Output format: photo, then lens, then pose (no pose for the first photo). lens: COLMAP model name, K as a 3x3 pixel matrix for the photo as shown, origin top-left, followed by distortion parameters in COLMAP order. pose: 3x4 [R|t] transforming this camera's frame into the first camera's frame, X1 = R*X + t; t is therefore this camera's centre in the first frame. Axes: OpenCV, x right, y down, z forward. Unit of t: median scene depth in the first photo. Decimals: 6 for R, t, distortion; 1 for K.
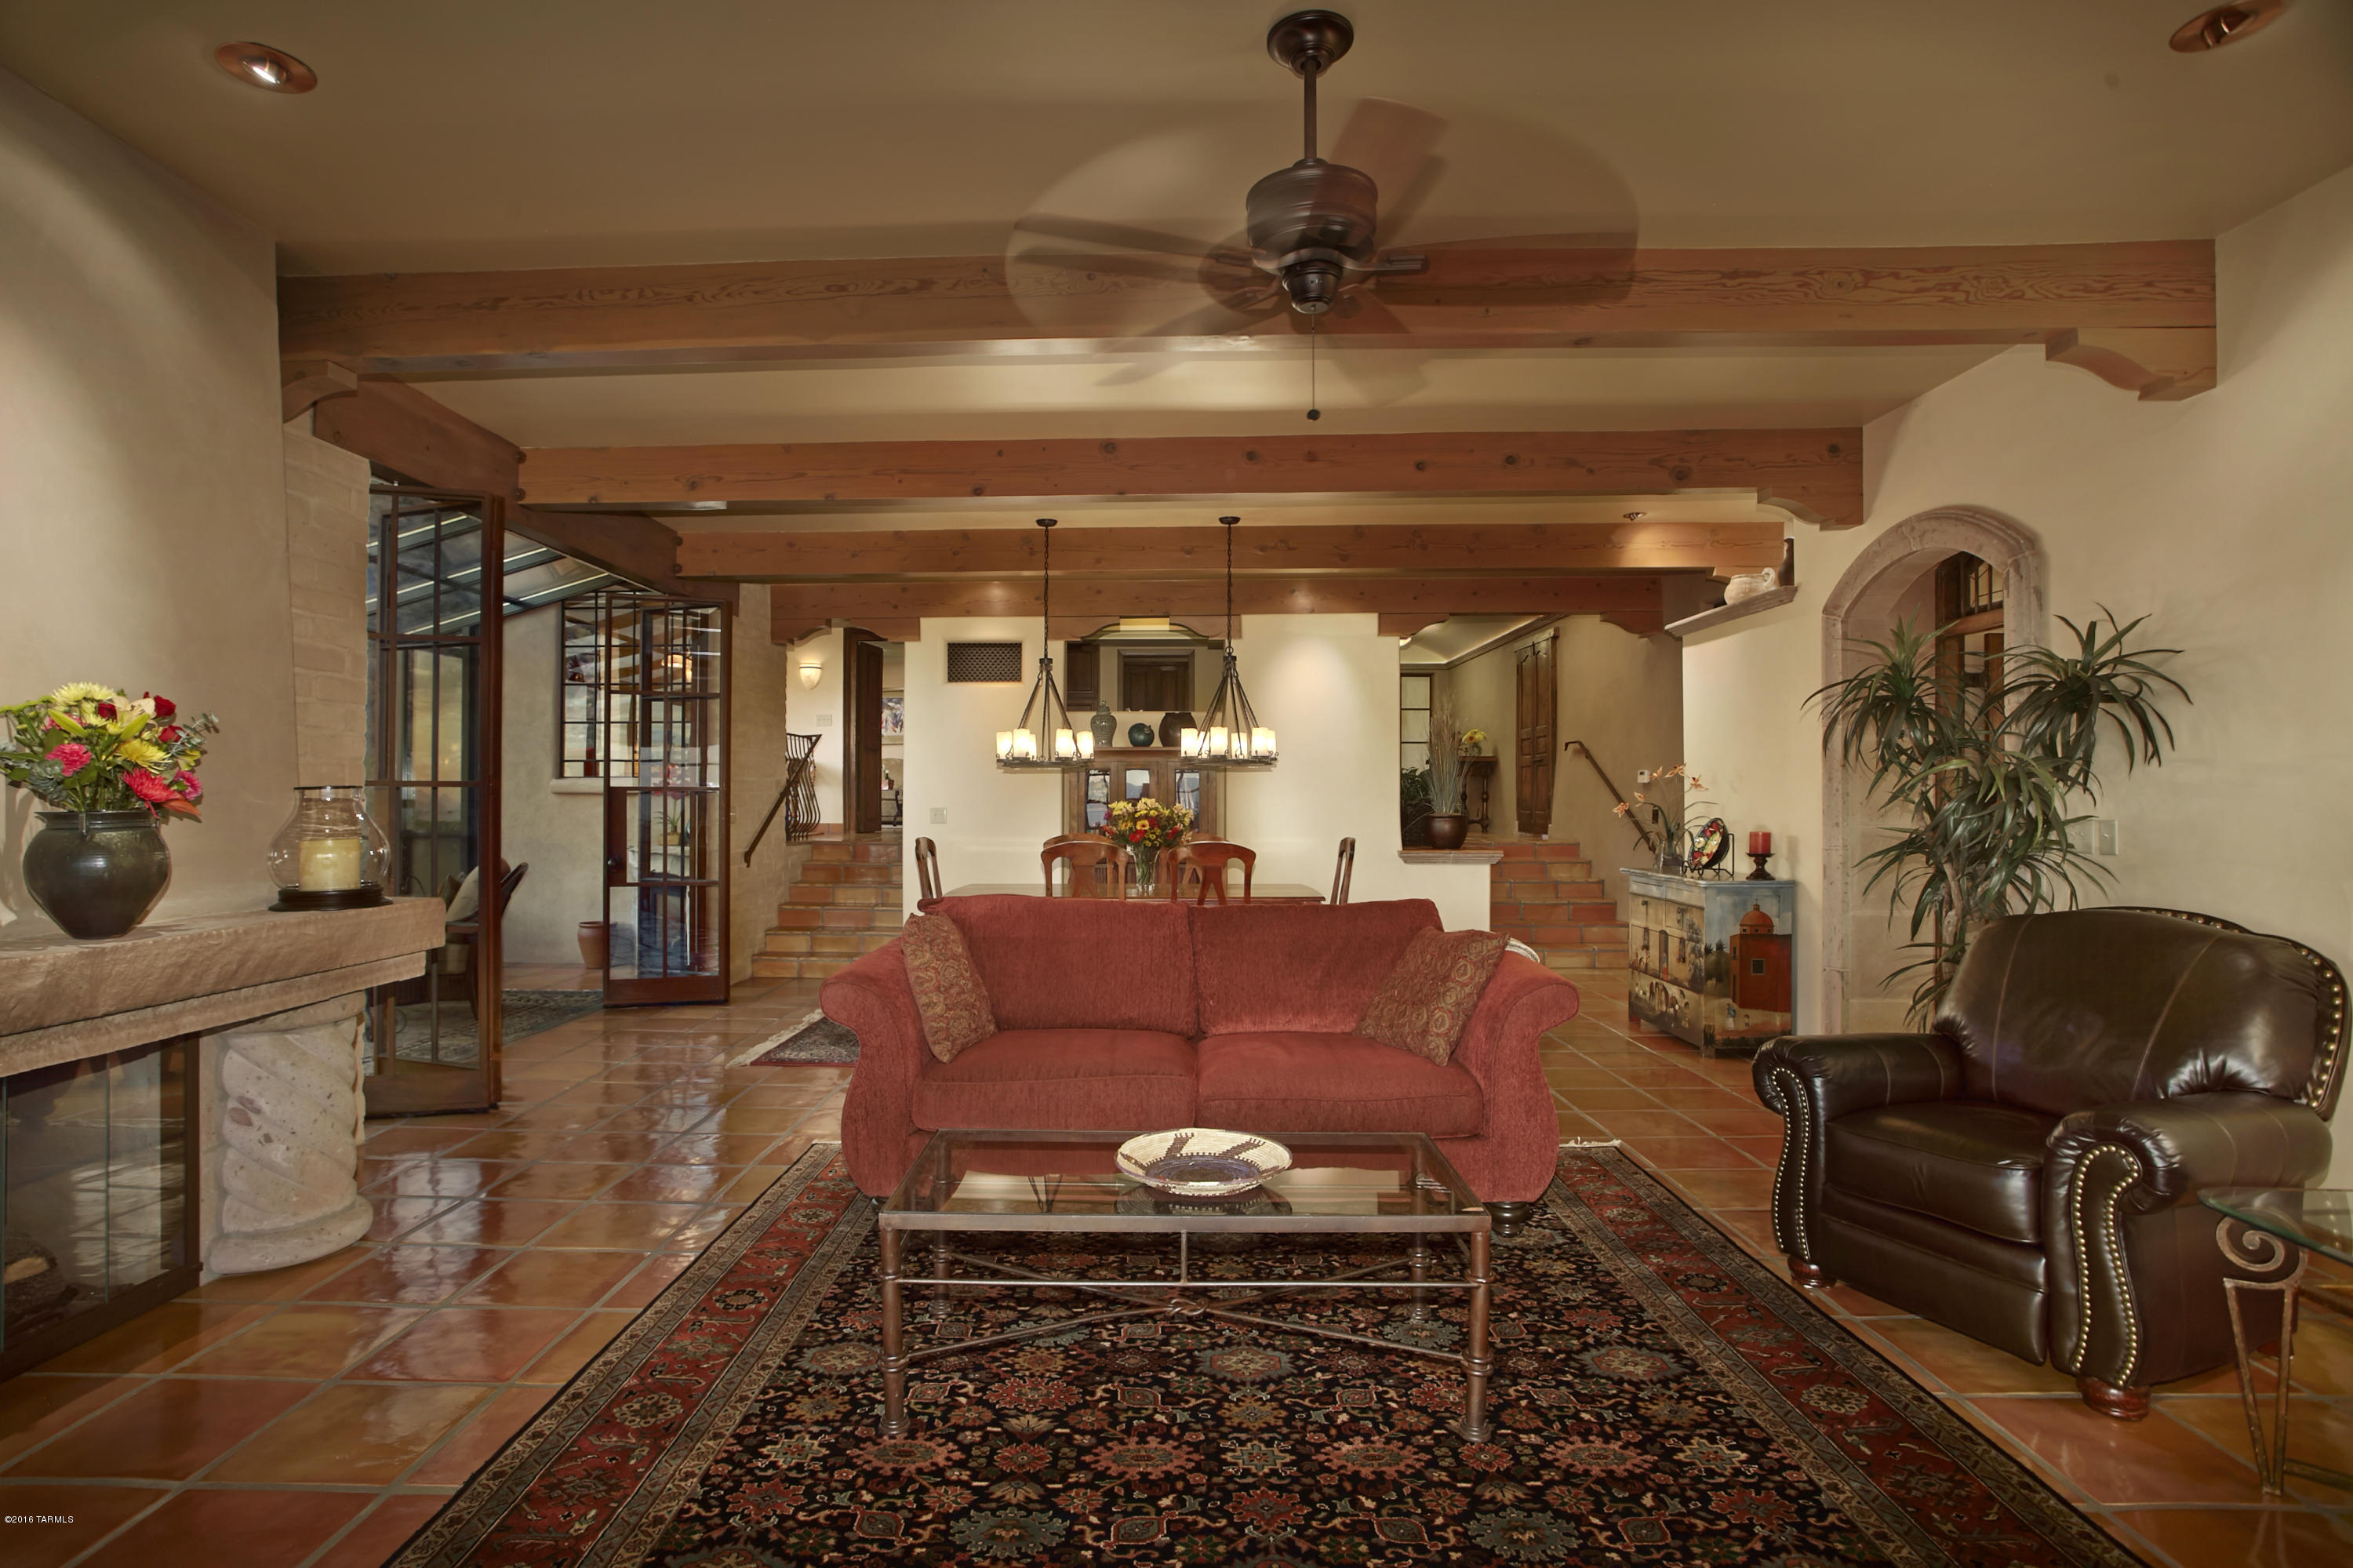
lens RADIAL K [[1195.1, 0, 1139.2], [0, 1195.1, 784.1], [0, 0, 1]] dist [-0.032199, 0.001615]
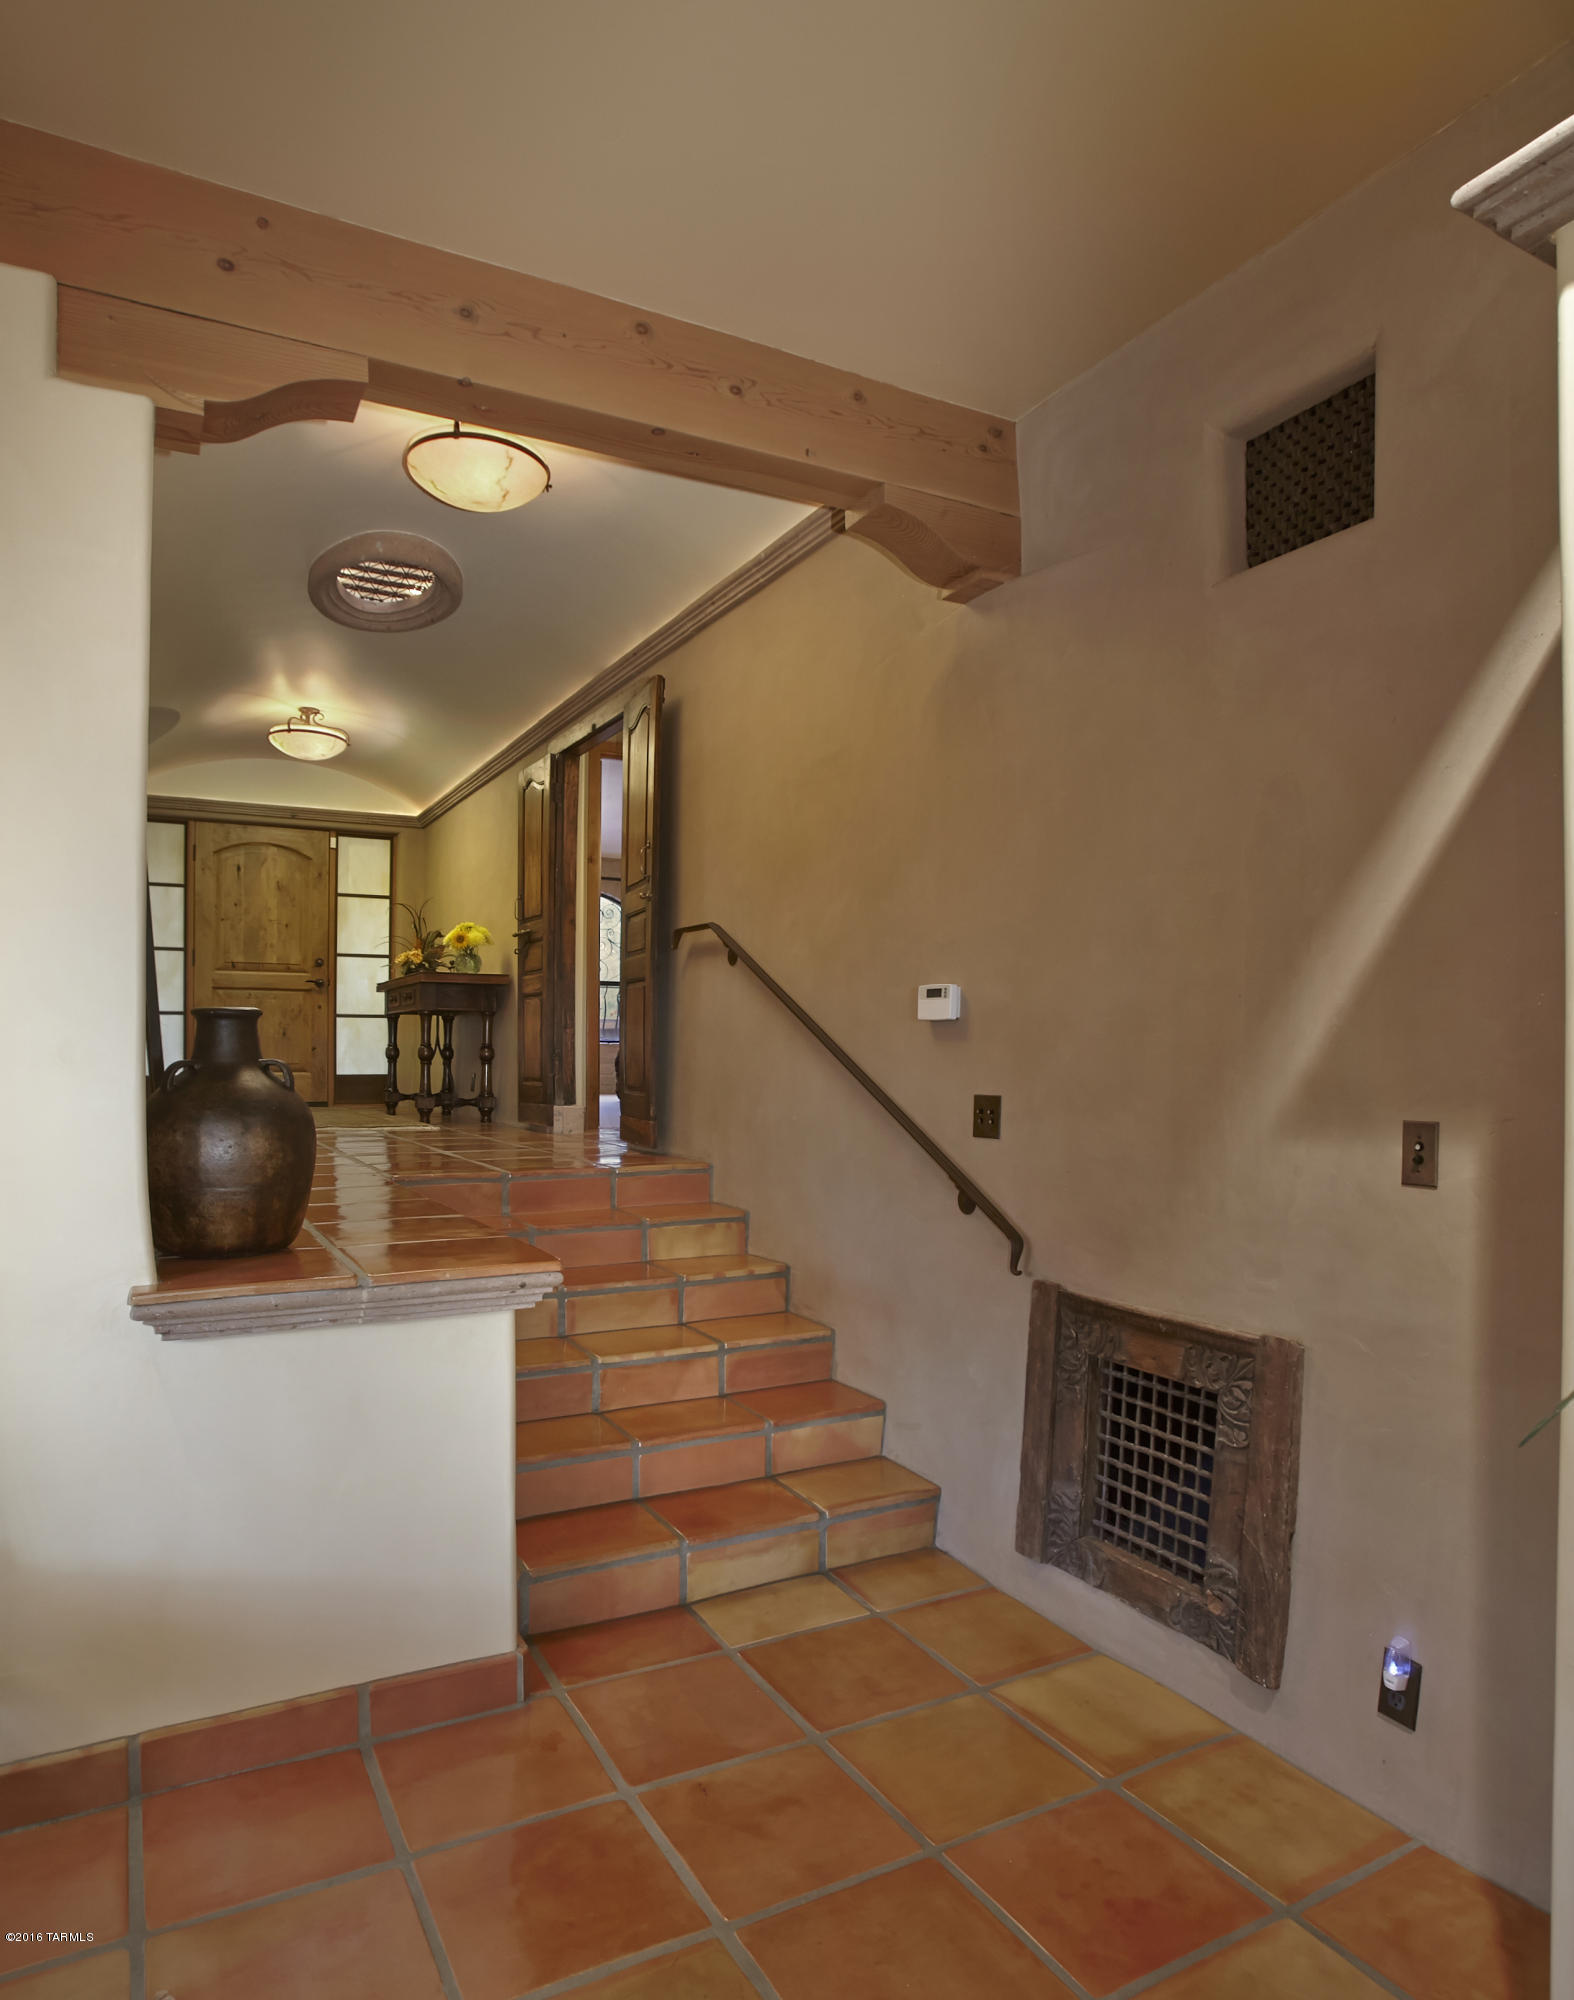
lens RADIAL K [[1223.4, 0, 789.9], [0, 1223.4, 1050.6], [0, 0, 1]] dist [-0.068424, 0.000178]
pose [[0.862970, -0.000226, 0.505255, 0.359419], [-0.004834, 0.999950, 0.008704, 0.011137], [-0.505232, -0.009954, 0.862926, 1.255155]]
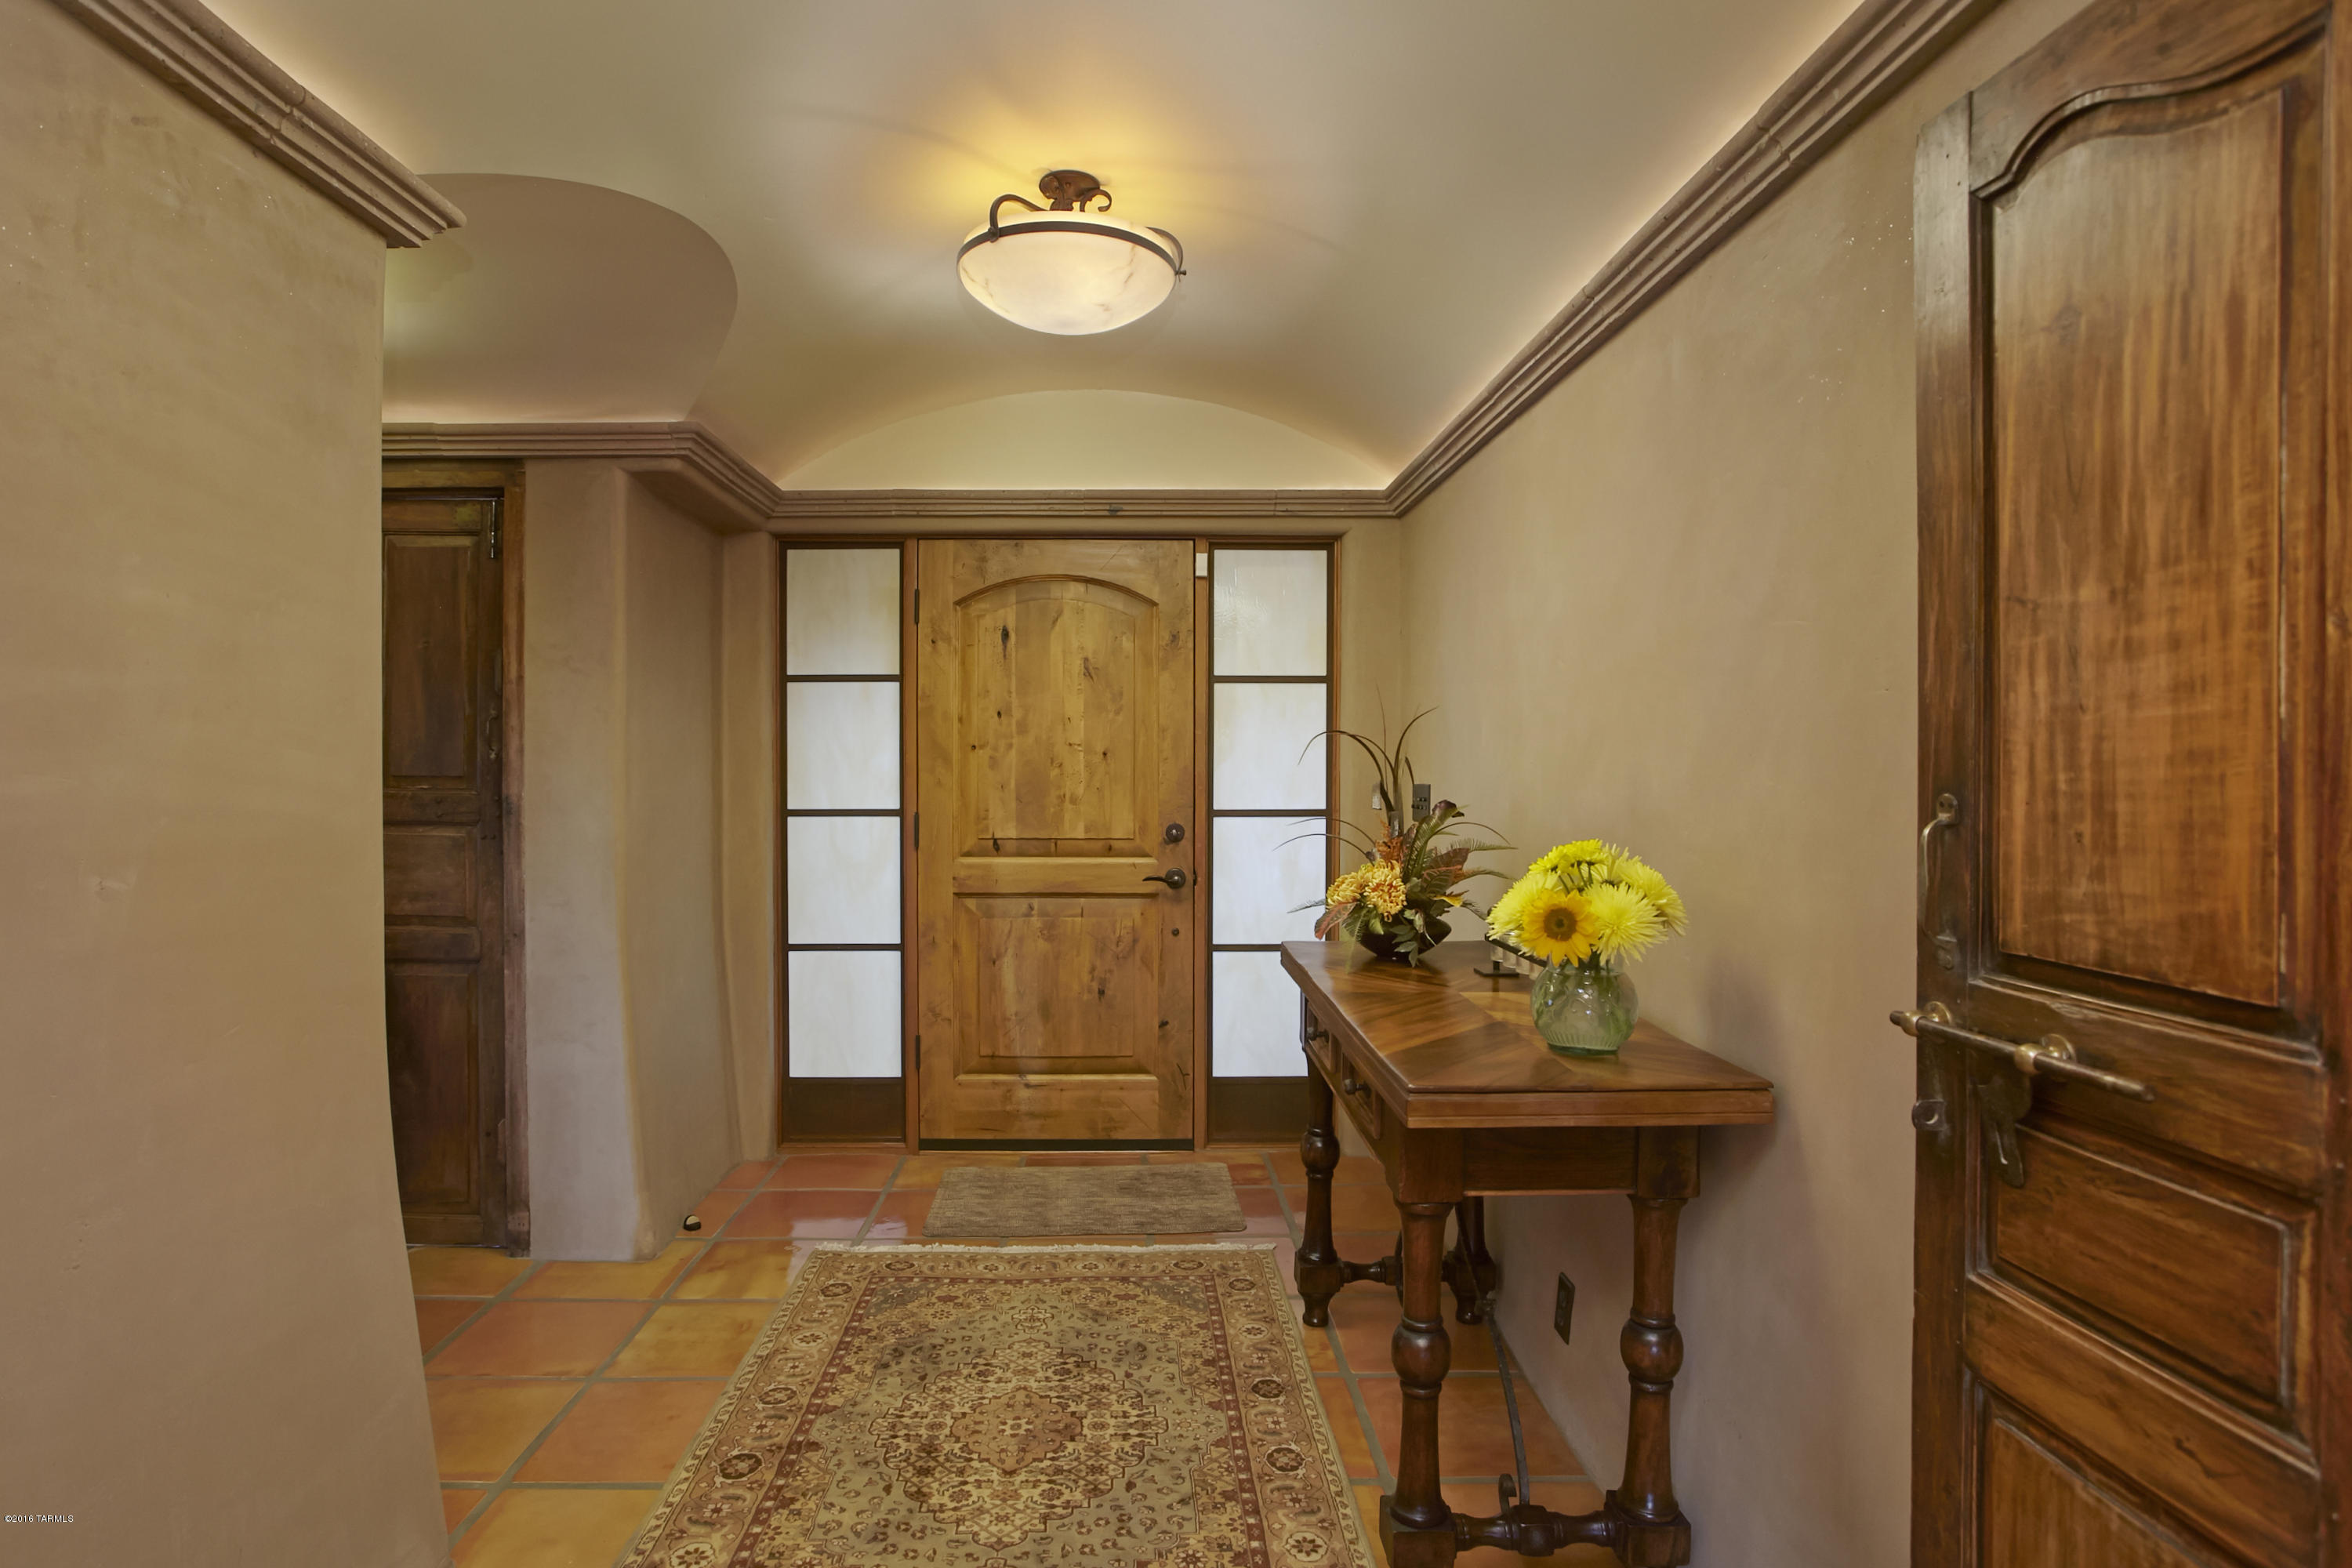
lens RADIAL K [[1270.0, 0, 1149.0], [0, 1270.0, 782.7], [0, 0, 1]] dist [-0.067178, 0.035685]
pose [[0.998860, -0.003841, 0.047583, 0.590431], [0.002726, 0.999721, 0.023479, -0.143358], [-0.047660, -0.023322, 0.998591, 2.241323]]
